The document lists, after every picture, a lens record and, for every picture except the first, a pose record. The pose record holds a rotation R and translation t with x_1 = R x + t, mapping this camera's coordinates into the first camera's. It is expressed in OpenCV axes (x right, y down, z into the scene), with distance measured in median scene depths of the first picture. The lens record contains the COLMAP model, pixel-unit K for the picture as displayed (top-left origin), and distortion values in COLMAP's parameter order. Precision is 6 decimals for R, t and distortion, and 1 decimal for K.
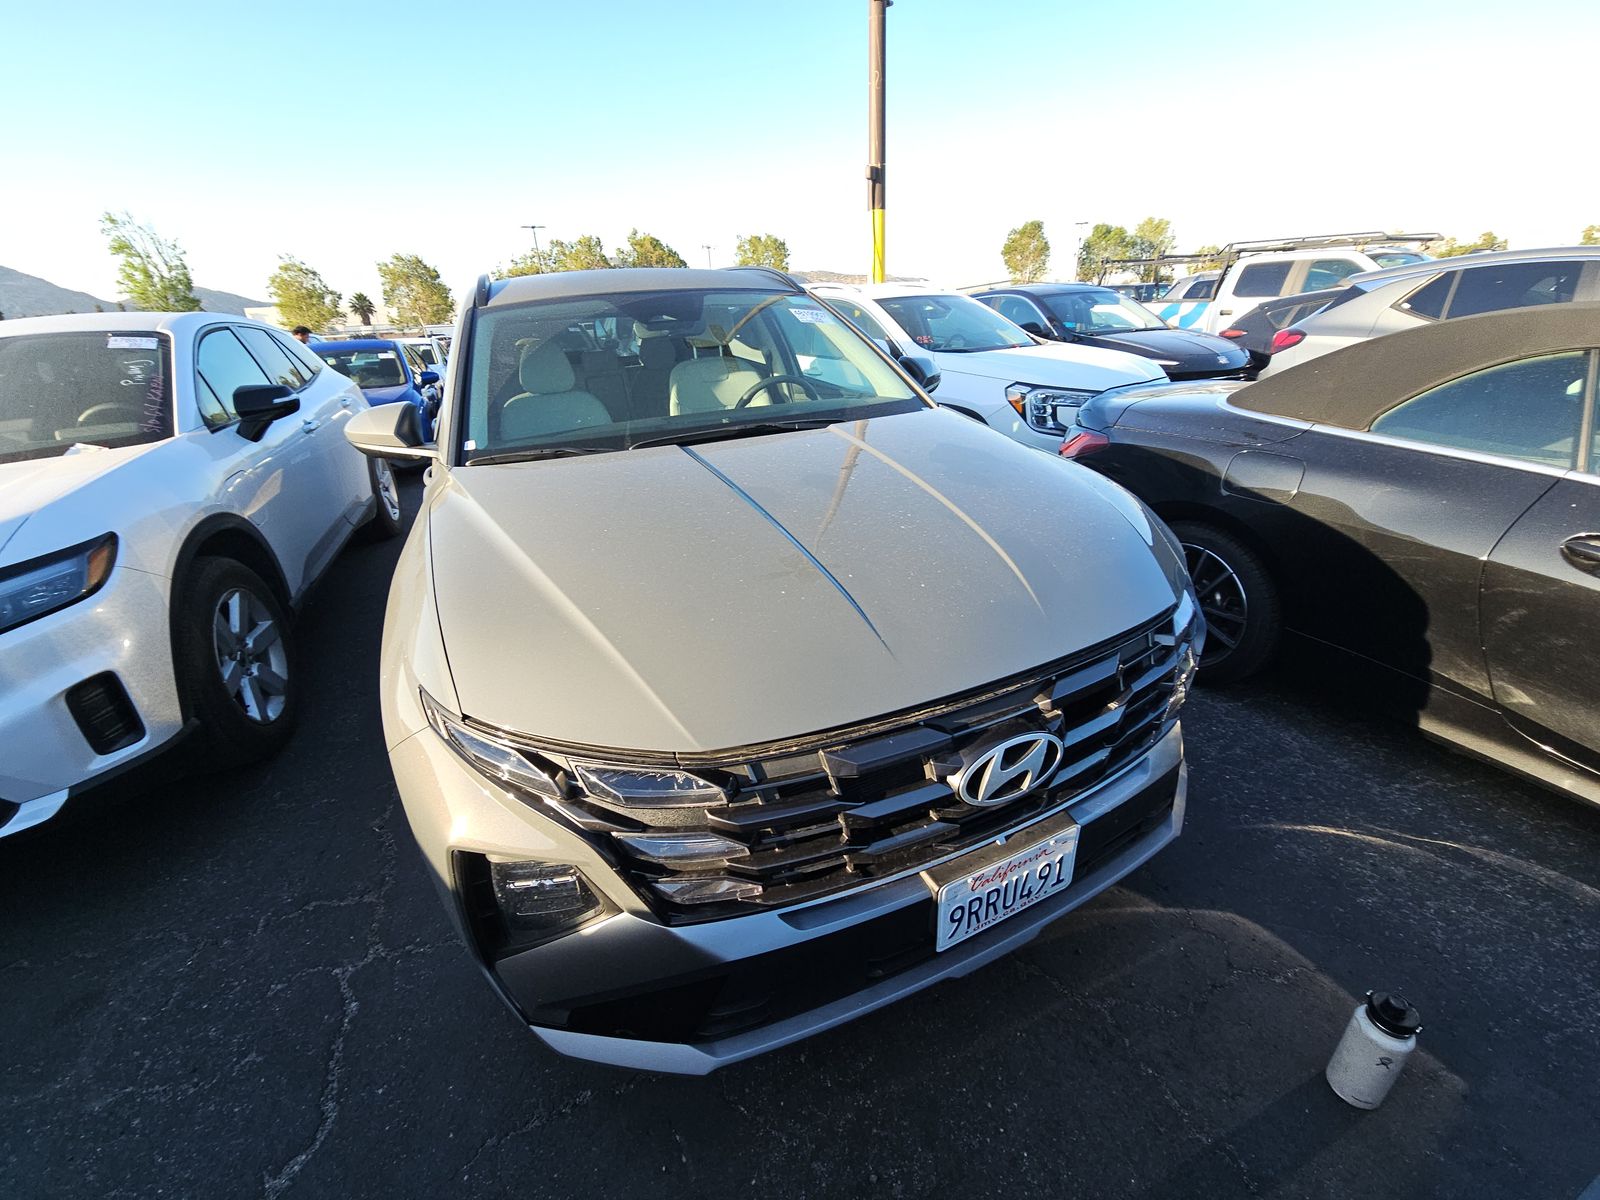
lens RADIAL K [[639.0, 0, 797.6], [0, 639.0, 570.1], [0, 0, 1]] dist [0.016913, -0.012517]
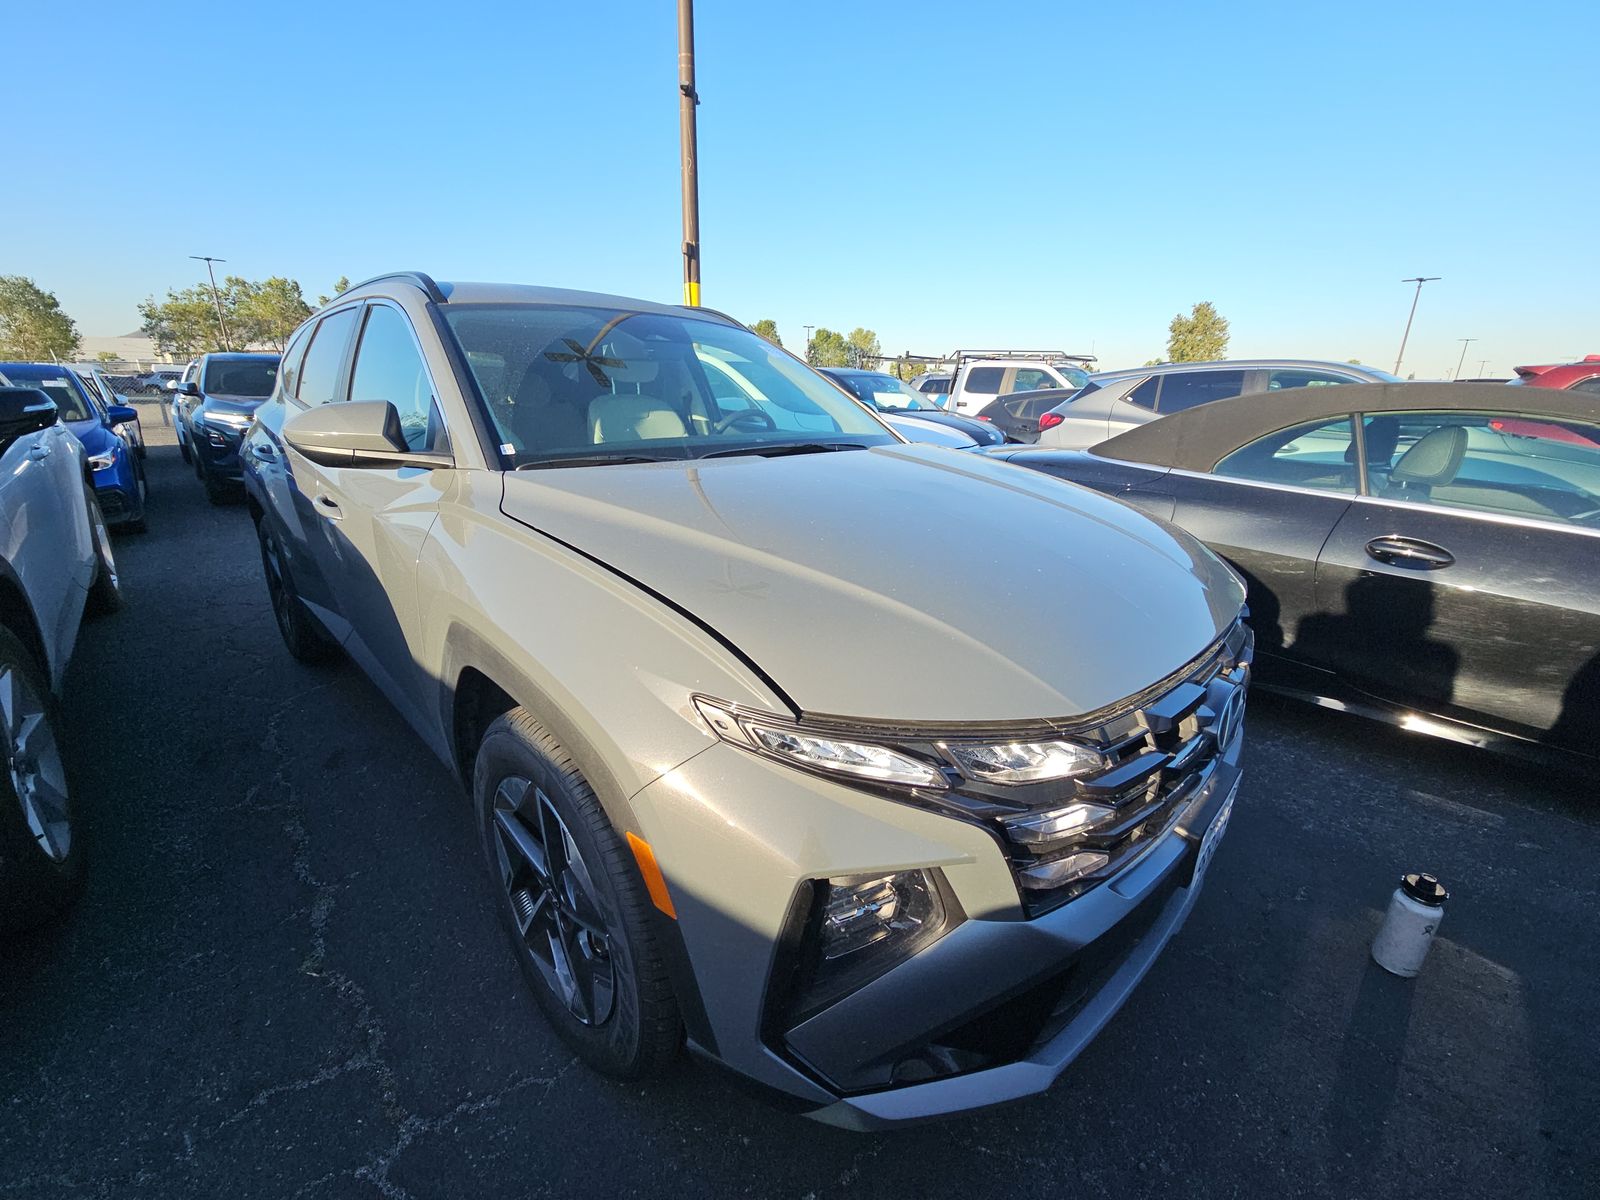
lens RADIAL K [[639.0, 0, 797.6], [0, 639.0, 570.1], [0, 0, 1]] dist [0.016913, -0.012517]
pose [[0.936522, -0.025338, 0.349693, -0.255946], [0.062961, 0.993326, -0.096644, 0.037883], [-0.344910, 0.112527, 0.931866, 0.060387]]
